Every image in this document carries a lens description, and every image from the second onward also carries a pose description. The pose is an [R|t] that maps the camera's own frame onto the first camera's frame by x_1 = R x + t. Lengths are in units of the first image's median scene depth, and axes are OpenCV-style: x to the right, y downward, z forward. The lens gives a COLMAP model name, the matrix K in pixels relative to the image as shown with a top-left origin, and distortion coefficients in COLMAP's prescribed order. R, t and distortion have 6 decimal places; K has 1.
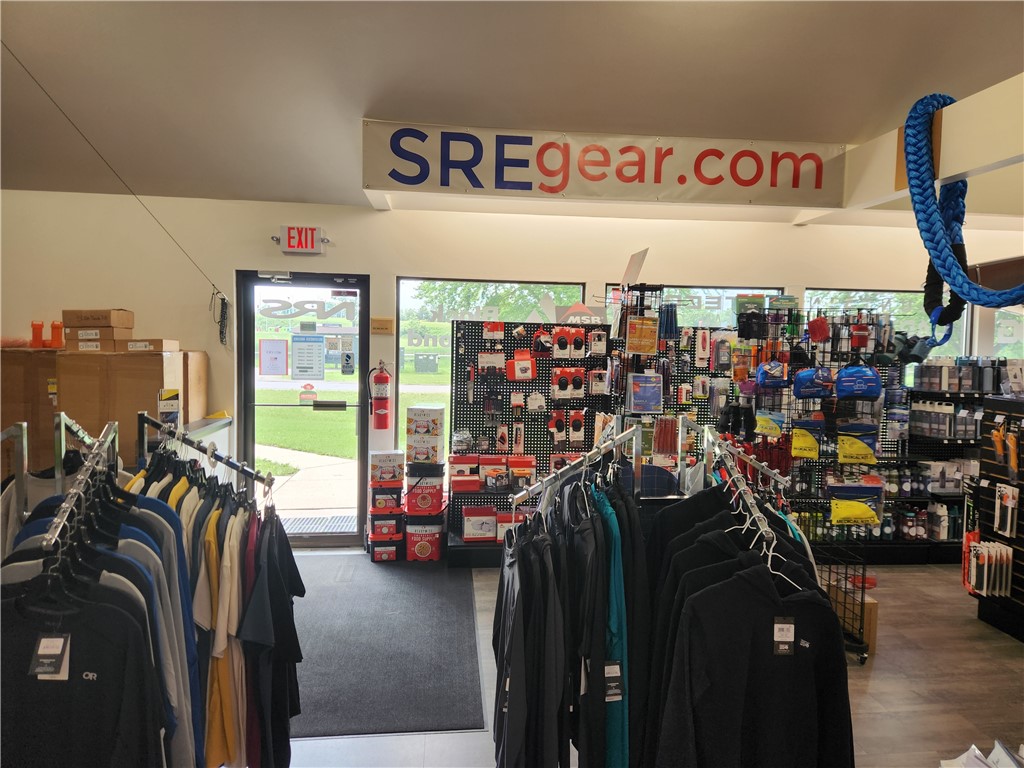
lens RADIAL K [[689.7, 0, 513.7], [0, 689.7, 381.3], [0, 0, 1]] dist [0.040571, -0.037362]
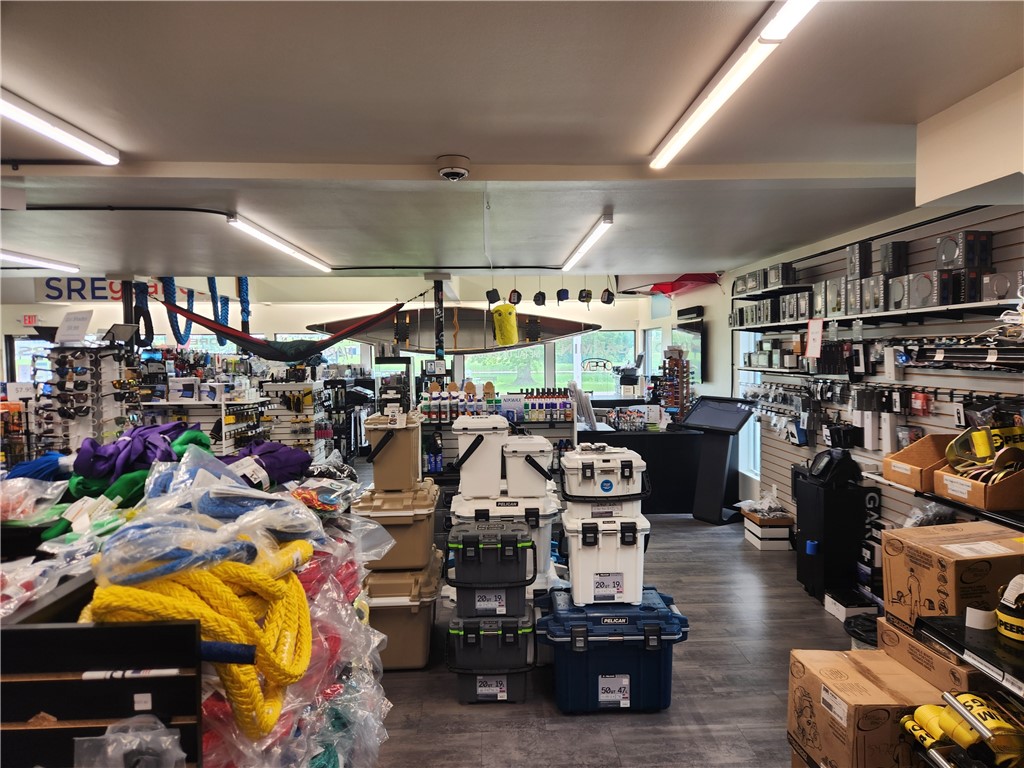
lens RADIAL K [[689.7, 0, 512.5], [0, 689.7, 382.0], [0, 0, 1]] dist [0.040571, -0.037362]
pose [[0.997480, -0.027395, -0.065442, 1.588858], [0.025869, 0.999376, -0.024053, 0.104862], [0.066060, 0.022299, 0.997566, -1.317111]]
